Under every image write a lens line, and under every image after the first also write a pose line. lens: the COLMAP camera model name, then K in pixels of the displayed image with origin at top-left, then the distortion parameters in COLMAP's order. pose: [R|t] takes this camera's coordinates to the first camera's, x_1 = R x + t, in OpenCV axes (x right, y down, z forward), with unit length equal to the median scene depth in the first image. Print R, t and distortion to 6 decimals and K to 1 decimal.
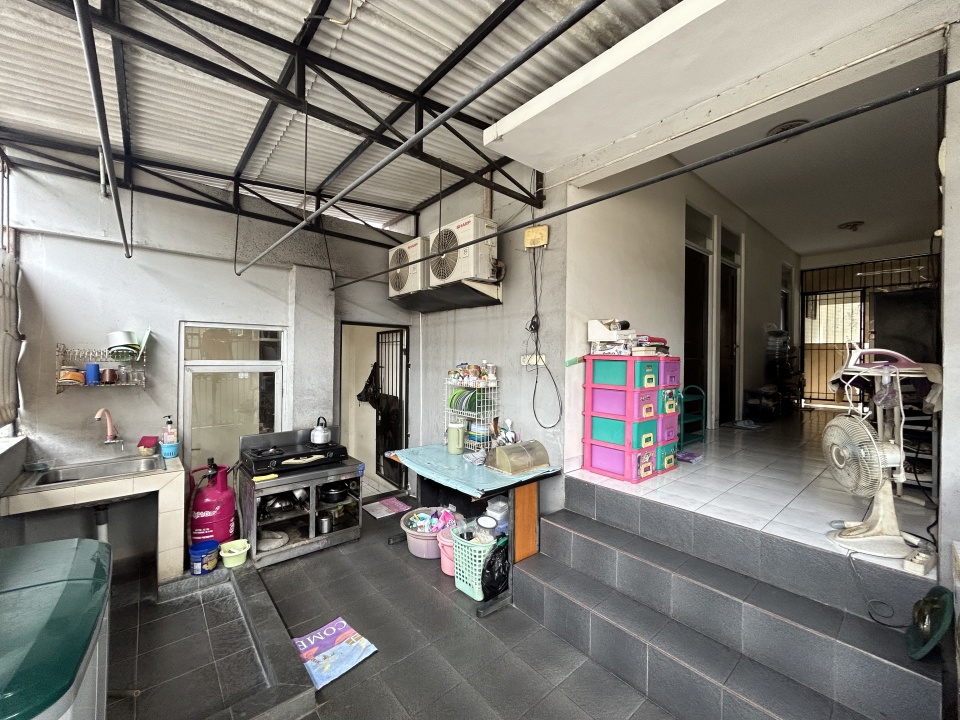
lens RADIAL K [[390.0, 0, 477.4], [0, 390.0, 358.3], [0, 0, 1]] dist [-0.001339, 0.000035]
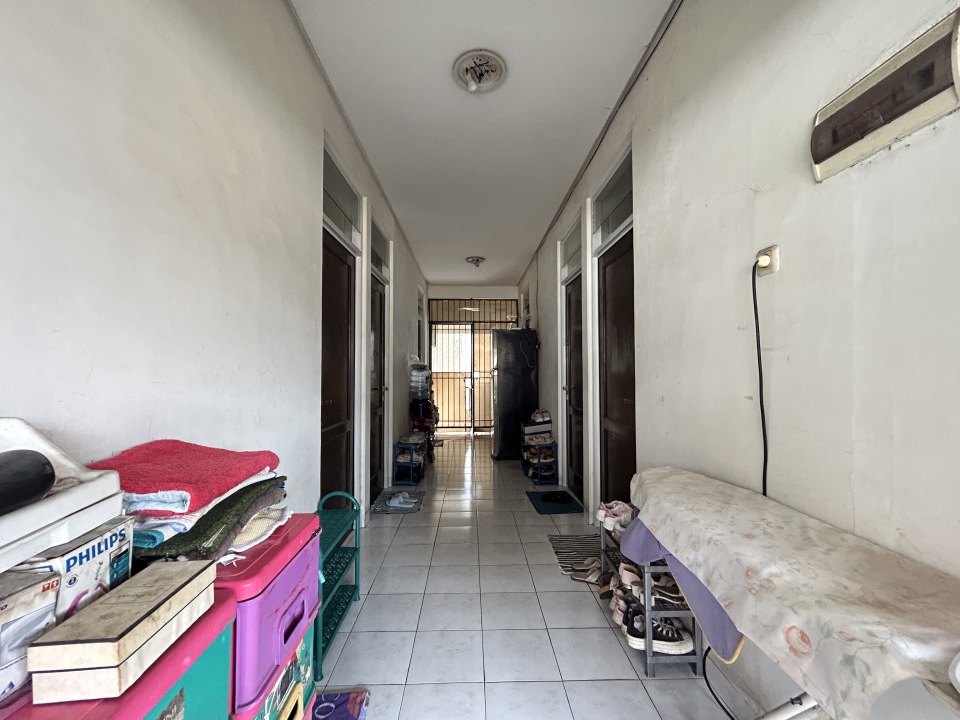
lens RADIAL K [[390.0, 0, 477.4], [0, 390.0, 358.3], [0, 0, 1]] dist [-0.001339, 0.000035]
pose [[0.631979, 0.012154, 0.774890, 0.186189], [0.010710, 0.999645, -0.024413, -0.063535], [-0.774911, 0.023728, 0.631624, 0.368559]]
